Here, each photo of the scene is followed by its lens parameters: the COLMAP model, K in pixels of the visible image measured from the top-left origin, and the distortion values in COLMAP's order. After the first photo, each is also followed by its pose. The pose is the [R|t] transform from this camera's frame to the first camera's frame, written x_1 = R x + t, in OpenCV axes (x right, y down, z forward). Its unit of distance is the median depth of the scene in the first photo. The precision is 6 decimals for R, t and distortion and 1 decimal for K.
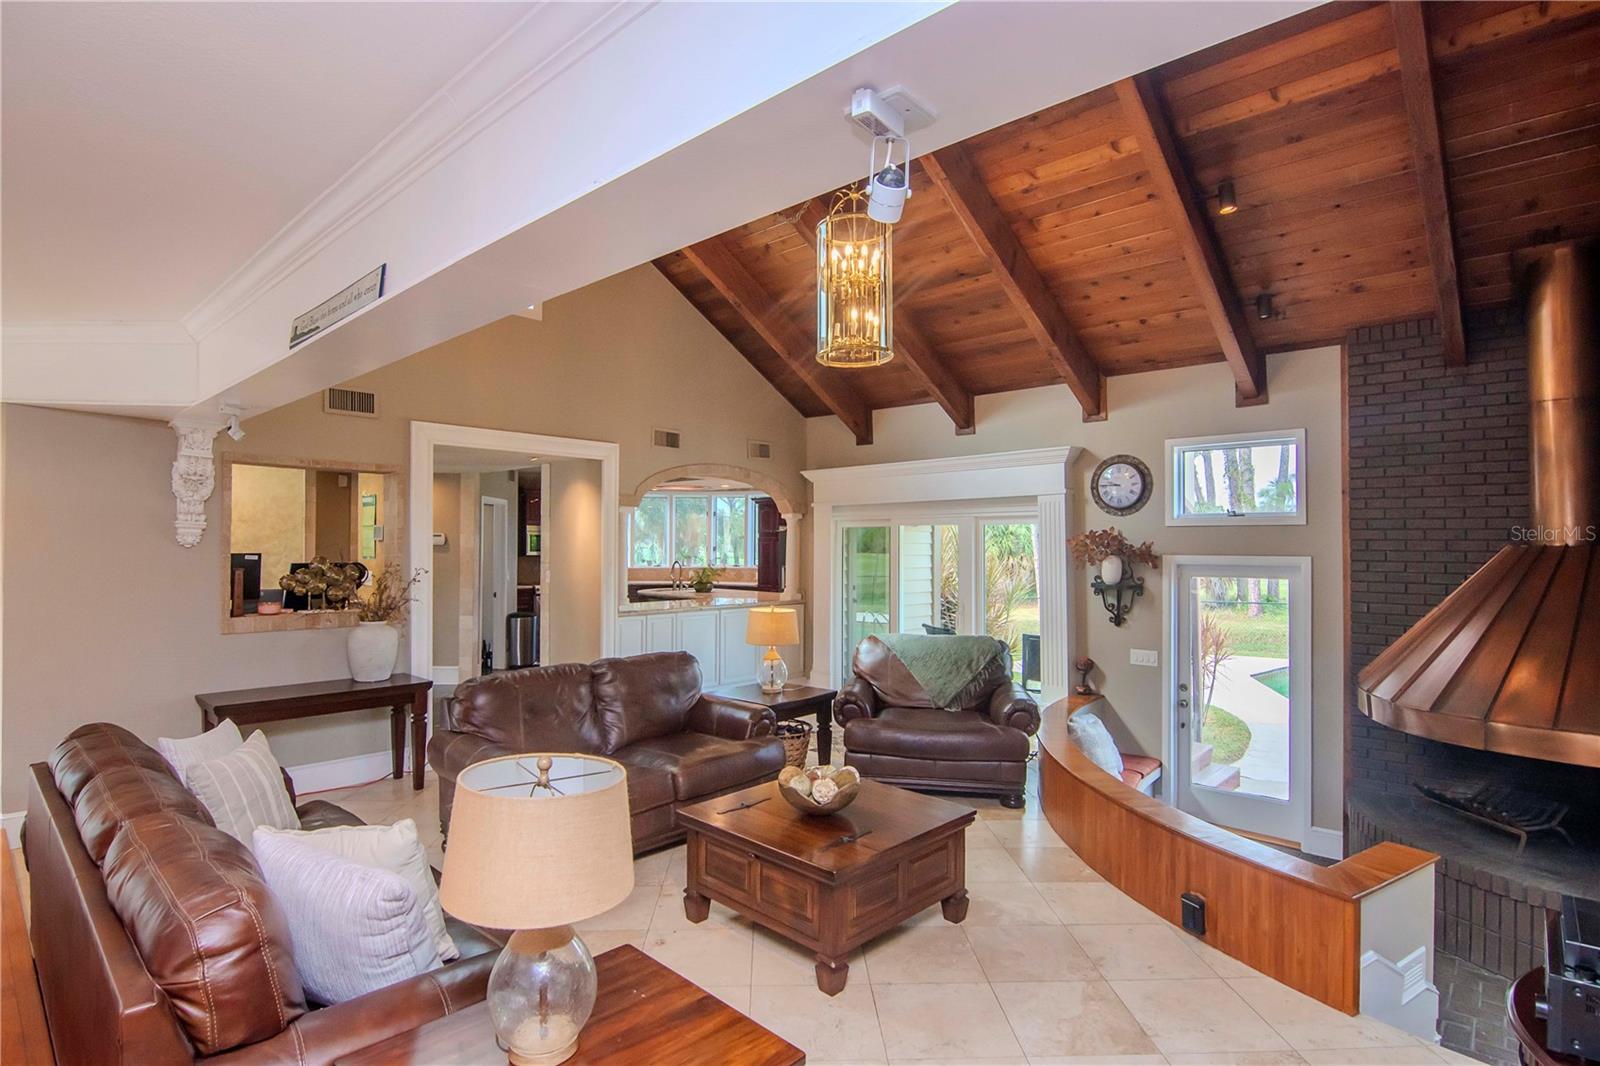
lens RADIAL K [[825.8, 0, 798.5], [0, 825.8, 535.2], [0, 0, 1]] dist [-0.006408, -0.001216]
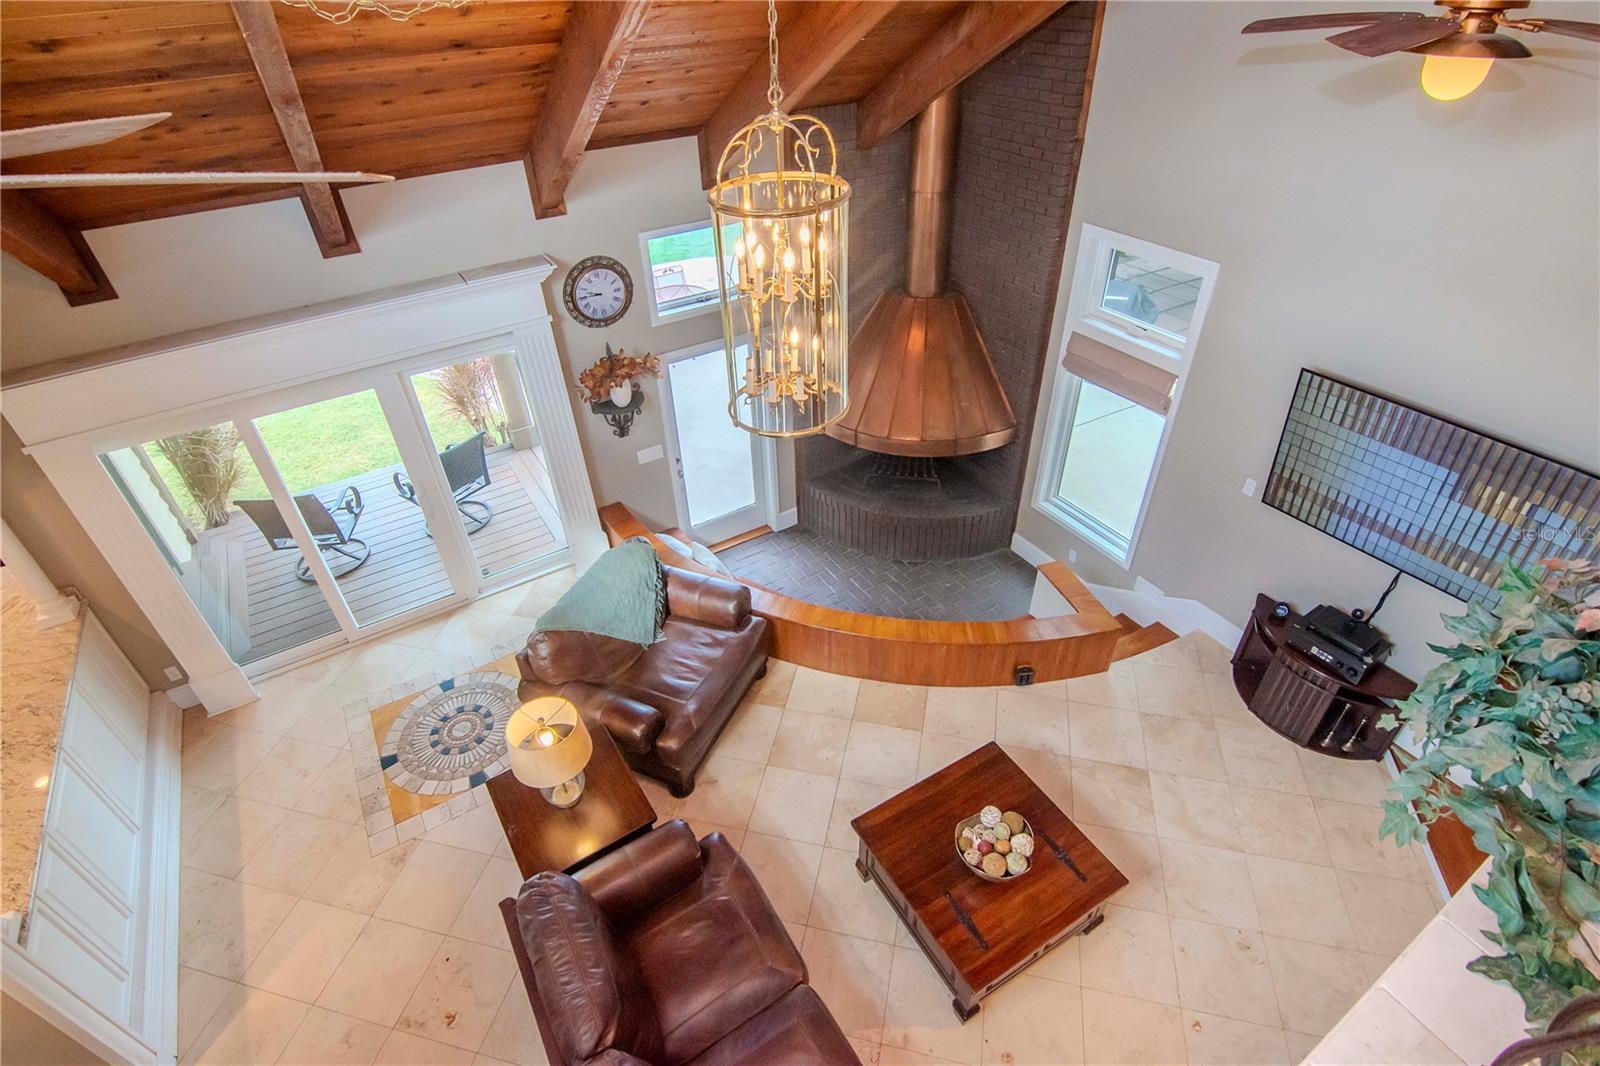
lens RADIAL K [[782.1, 0, 785.2], [0, 782.1, 524.7], [0, 0, 1]] dist [-0.020907, -0.000439]
pose [[0.277896, -0.587204, 0.760240, -0.316493], [0.028705, 0.796136, 0.604437, -0.357634], [-0.960182, -0.146148, 0.238099, 0.596195]]
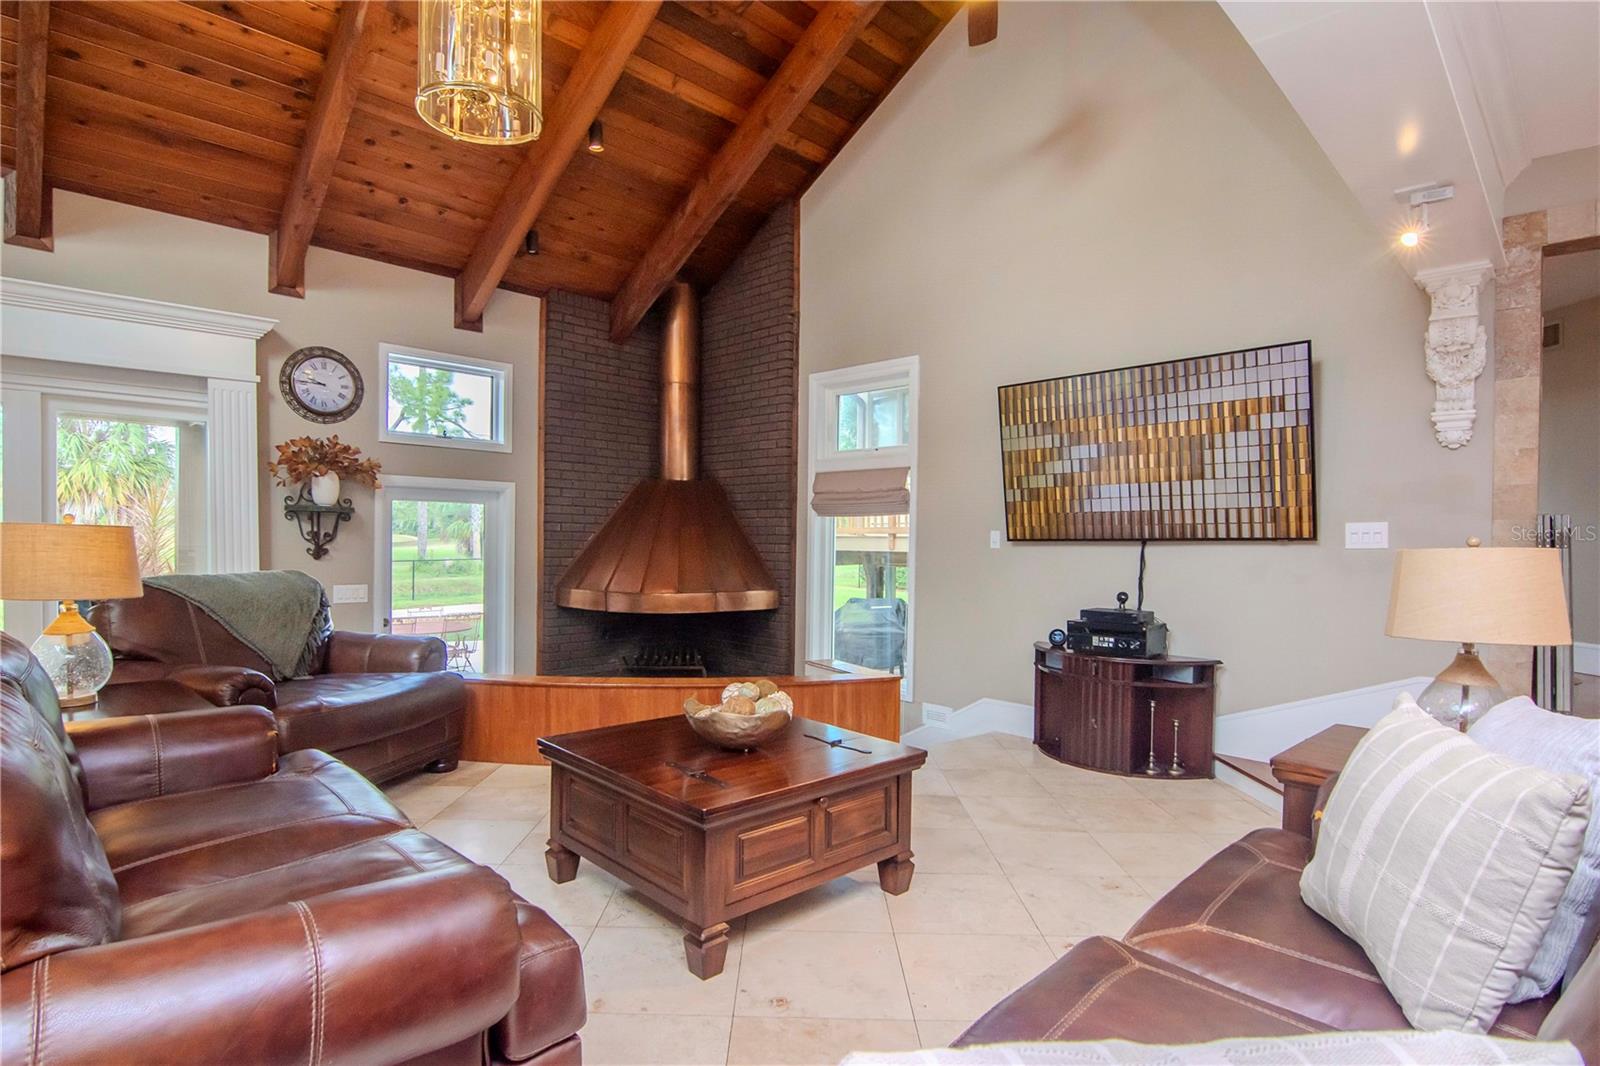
lens RADIAL K [[825.8, 0, 800.1], [0, 825.8, 543.8], [0, 0, 1]] dist [-0.006408, -0.001216]
pose [[0.037823, -0.004115, 0.999276, -0.405640], [-0.018384, 0.999819, 0.004813, 0.083745], [-0.999115, -0.018553, 0.037740, 0.507098]]
